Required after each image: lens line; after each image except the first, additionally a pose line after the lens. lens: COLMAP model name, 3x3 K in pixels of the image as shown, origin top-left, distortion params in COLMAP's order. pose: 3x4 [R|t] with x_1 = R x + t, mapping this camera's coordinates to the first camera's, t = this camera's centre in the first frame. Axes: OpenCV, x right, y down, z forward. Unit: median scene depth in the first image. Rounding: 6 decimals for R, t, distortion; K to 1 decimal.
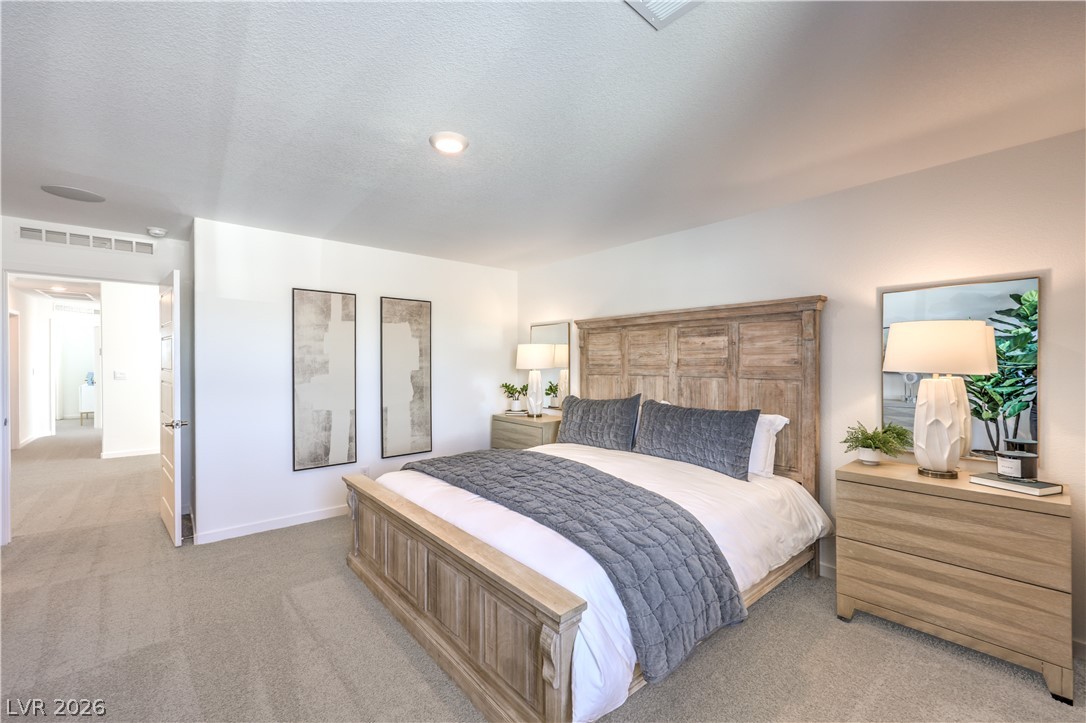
lens RADIAL K [[438.7, 0, 545.2], [0, 438.7, 361.4], [0, 0, 1]] dist [0.000928, 0.000366]
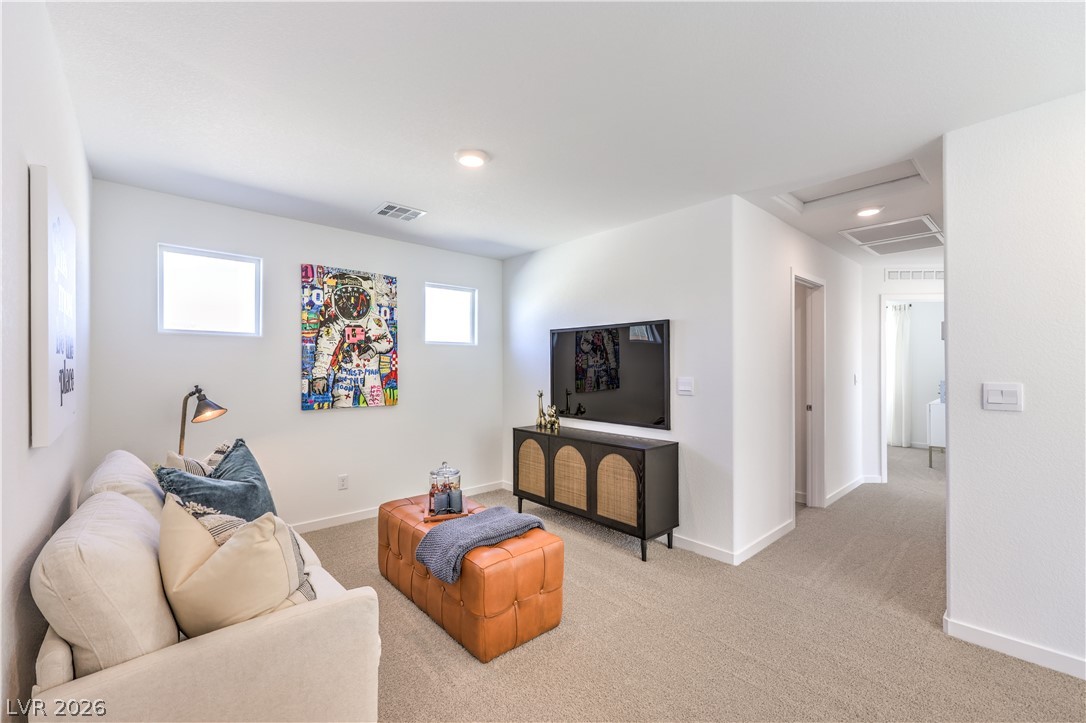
lens RADIAL K [[454.2, 0, 544.7], [0, 454.2, 364.6], [0, 0, 1]] dist [-0.003964, -0.000162]
pose [[0.025649, -0.012423, -0.999594, -0.496359], [-0.000083, 0.999923, -0.012430, 0.011267], [0.999671, 0.000402, 0.025646, 0.508533]]
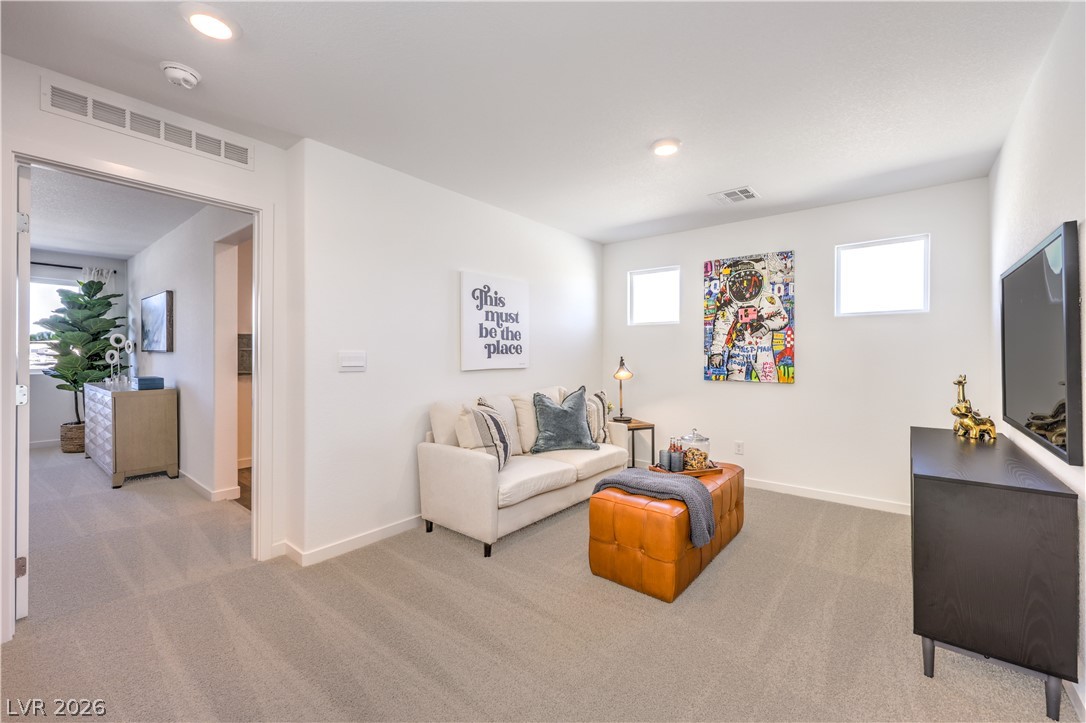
lens RADIAL K [[438.7, 0, 542.3], [0, 438.7, 357.0], [0, 0, 1]] dist [0.000928, 0.000366]
pose [[-0.986409, -0.005451, -0.164217, -0.757449], [-0.006338, 0.999968, 0.004879, 0.026803], [0.164185, 0.005854, -0.986412, 0.926151]]
